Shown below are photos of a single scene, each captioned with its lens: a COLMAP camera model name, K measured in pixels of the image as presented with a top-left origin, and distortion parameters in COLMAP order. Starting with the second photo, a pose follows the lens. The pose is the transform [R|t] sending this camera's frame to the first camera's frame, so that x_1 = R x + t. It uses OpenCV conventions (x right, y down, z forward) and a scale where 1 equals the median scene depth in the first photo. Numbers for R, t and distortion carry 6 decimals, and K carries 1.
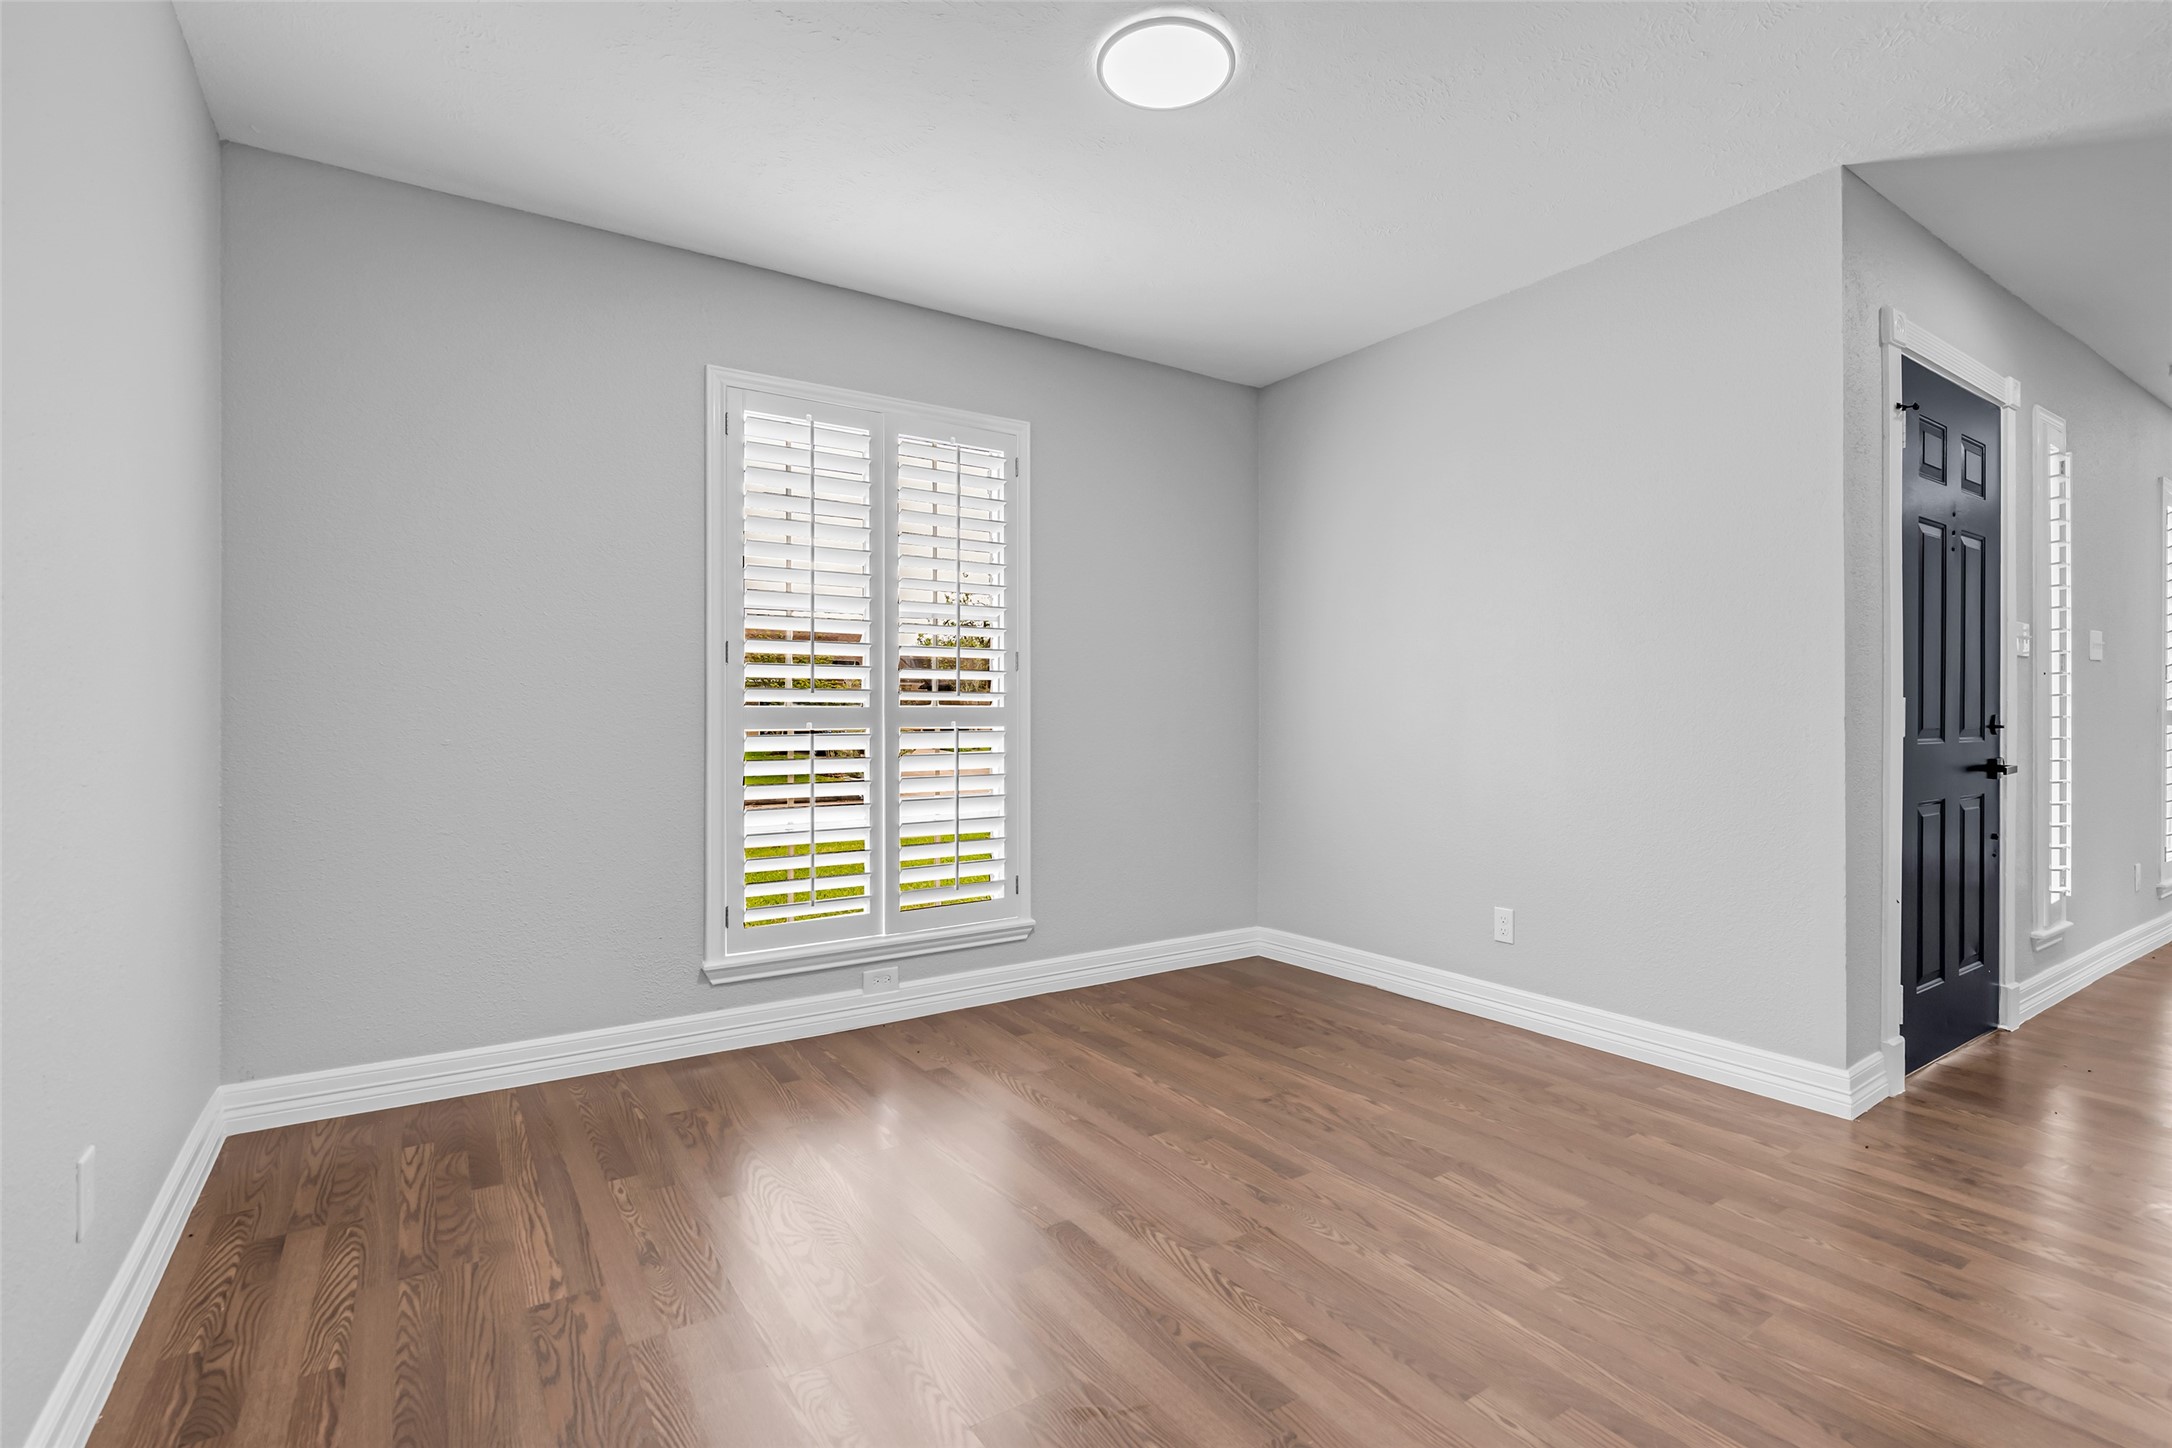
lens RADIAL K [[1004.7, 0, 1082.4], [0, 1004.7, 719.9], [0, 0, 1]] dist [-0.012845, 0.005024]
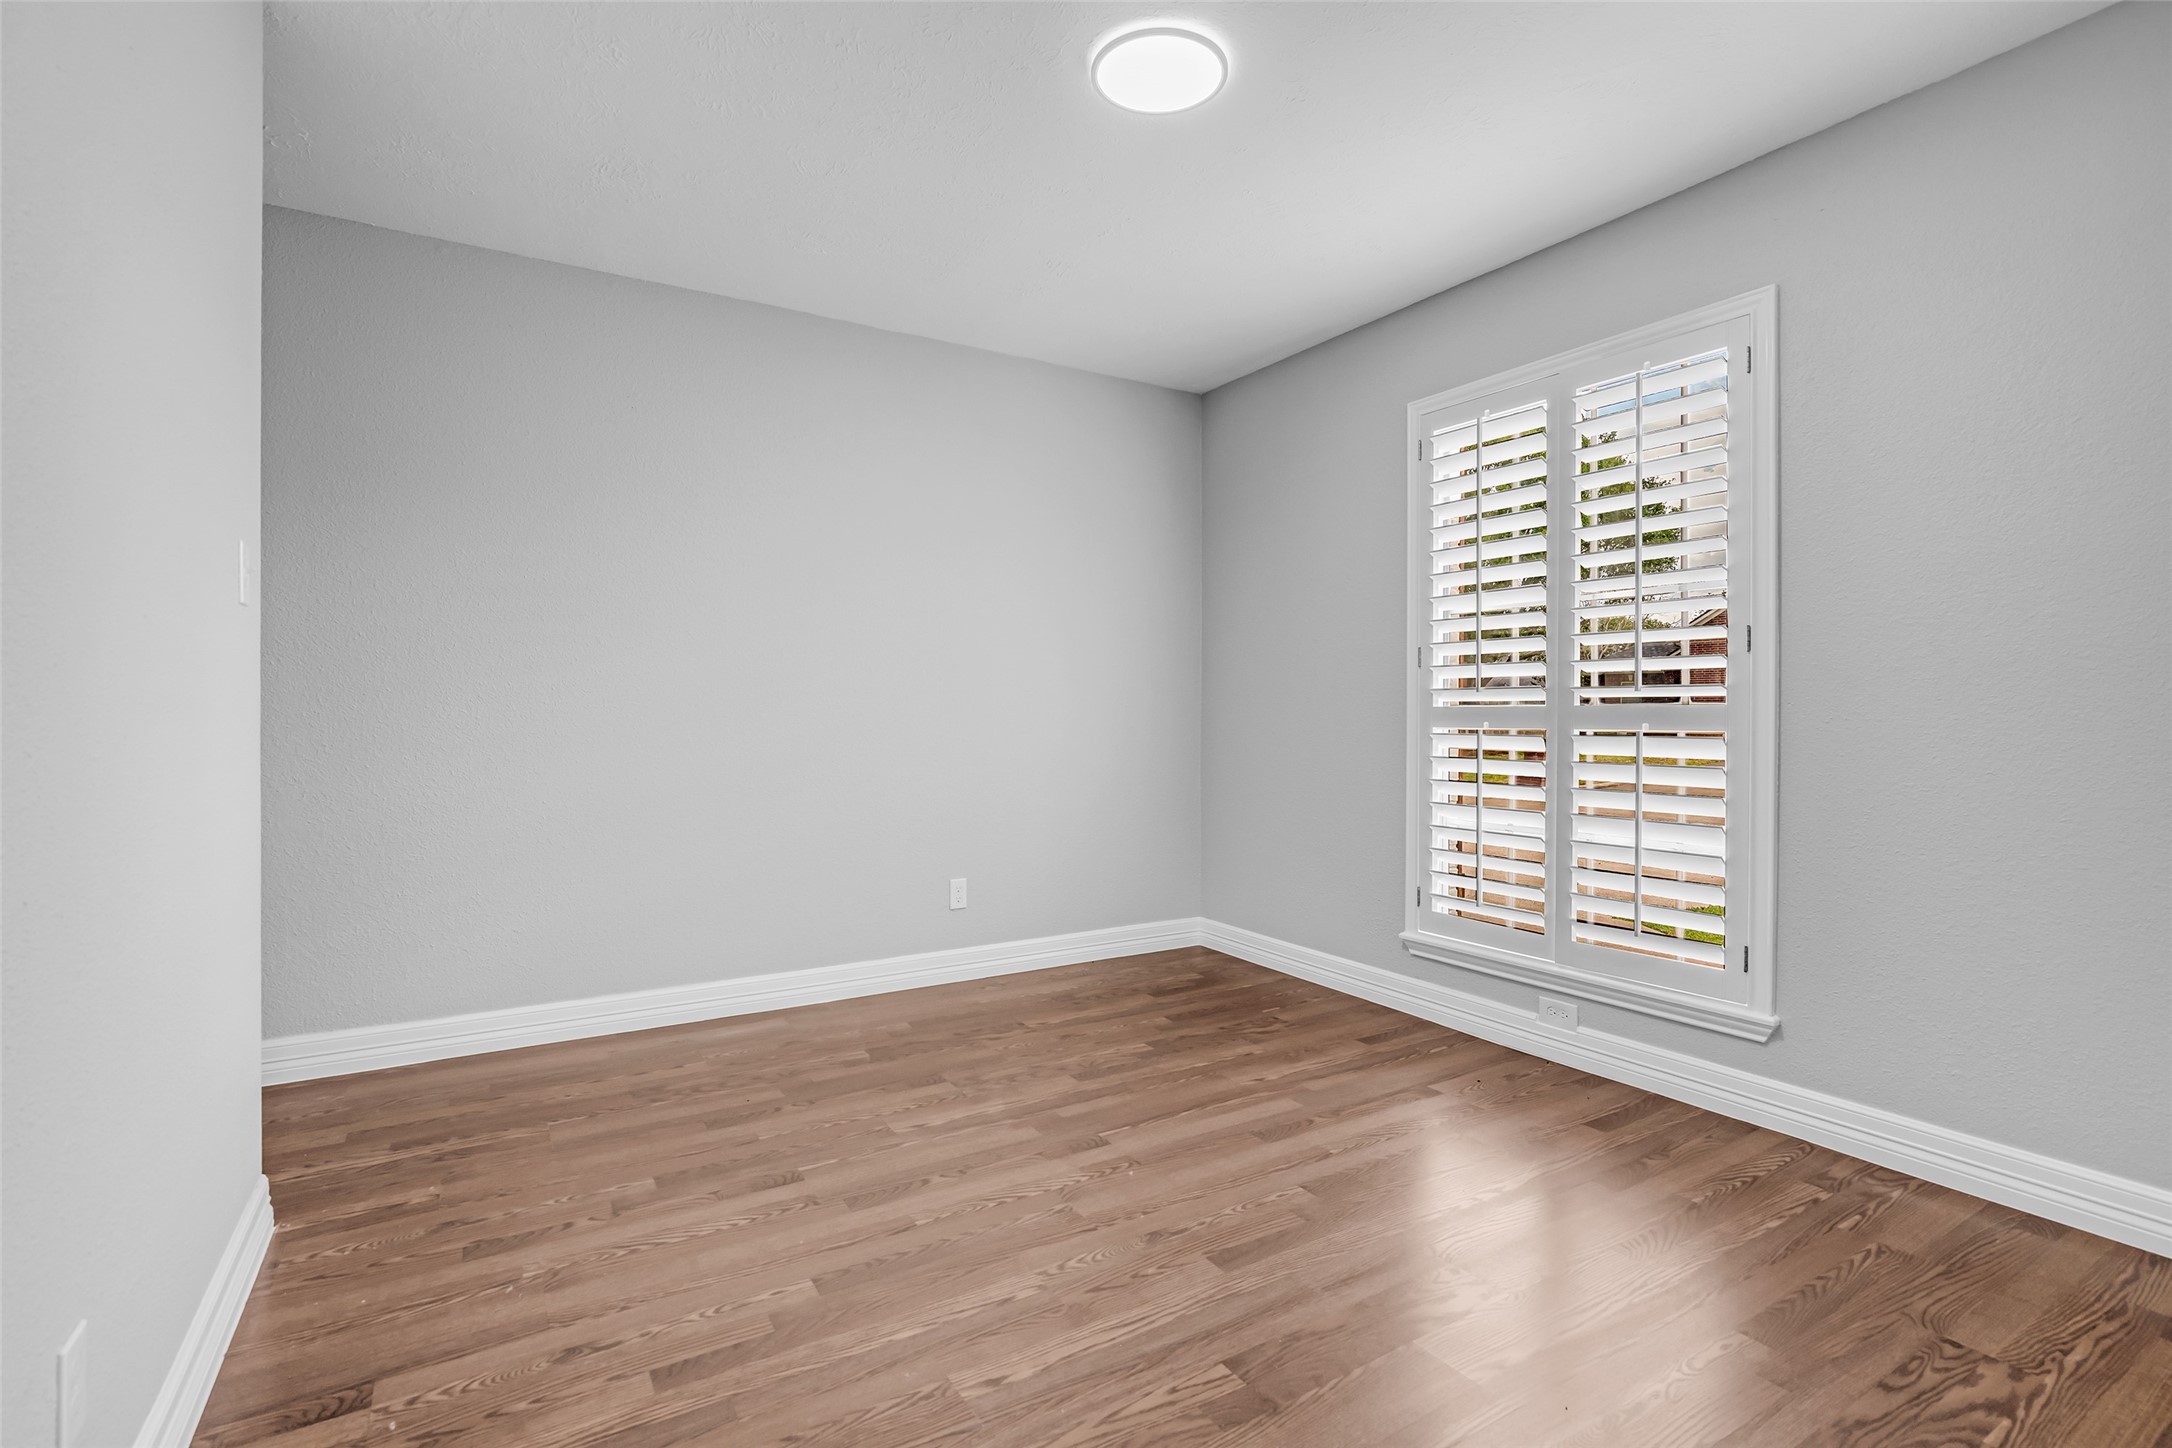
lens RADIAL K [[1012.1, 0, 1080.2], [0, 1012.1, 729.6], [0, 0, 1]] dist [-0.004153, 0.000750]
pose [[-0.041226, 0.017868, -0.998990, 0.767065], [-0.006878, 0.999811, 0.018166, -0.005556], [0.999126, 0.007620, -0.041095, 0.663737]]
